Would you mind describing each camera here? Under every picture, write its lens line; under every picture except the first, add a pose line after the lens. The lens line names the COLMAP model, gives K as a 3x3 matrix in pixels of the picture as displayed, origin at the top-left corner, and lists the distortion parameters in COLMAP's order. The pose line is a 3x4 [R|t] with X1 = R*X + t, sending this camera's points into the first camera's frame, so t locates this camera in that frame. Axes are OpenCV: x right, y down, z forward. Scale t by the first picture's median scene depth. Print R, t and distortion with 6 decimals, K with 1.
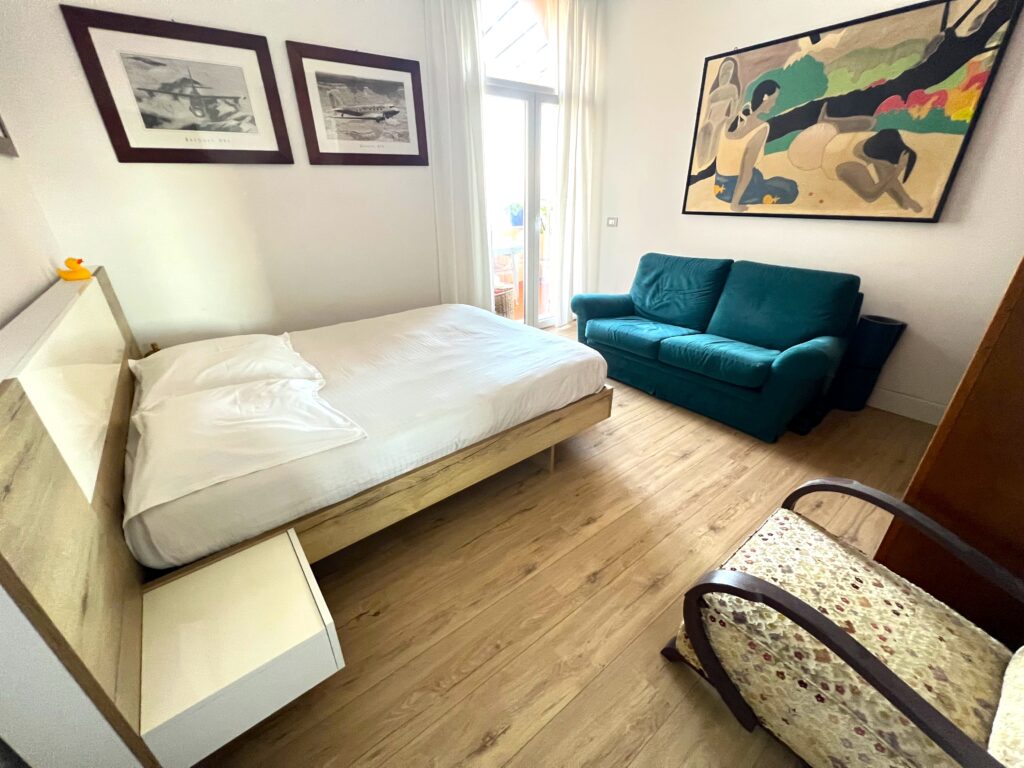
lens RADIAL K [[412.5, 0, 513.5], [0, 412.5, 382.1], [0, 0, 1]] dist [0.000982, 0.000185]
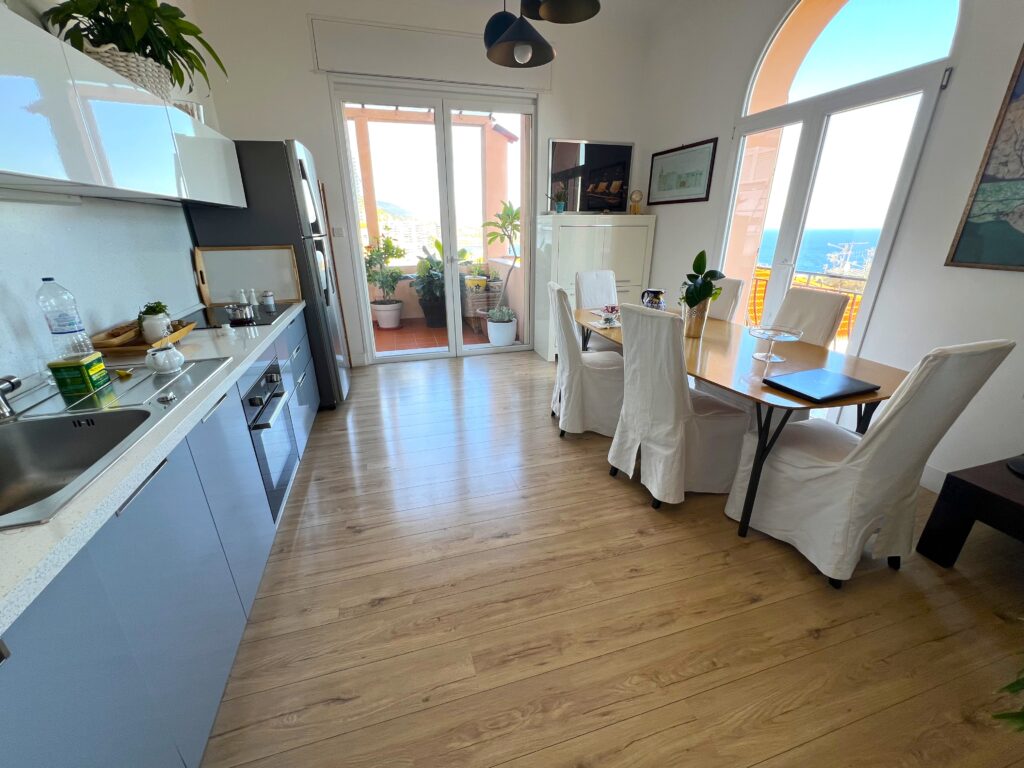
lens RADIAL K [[416.1, 0, 509.6], [0, 416.1, 383.8], [0, 0, 1]] dist [0.000840, 0.000045]
pose [[0.933164, 0.142403, -0.330041, -0.253702], [-0.163379, 0.985886, -0.036561, 0.080523], [0.320176, 0.088039, 0.943258, -0.171105]]
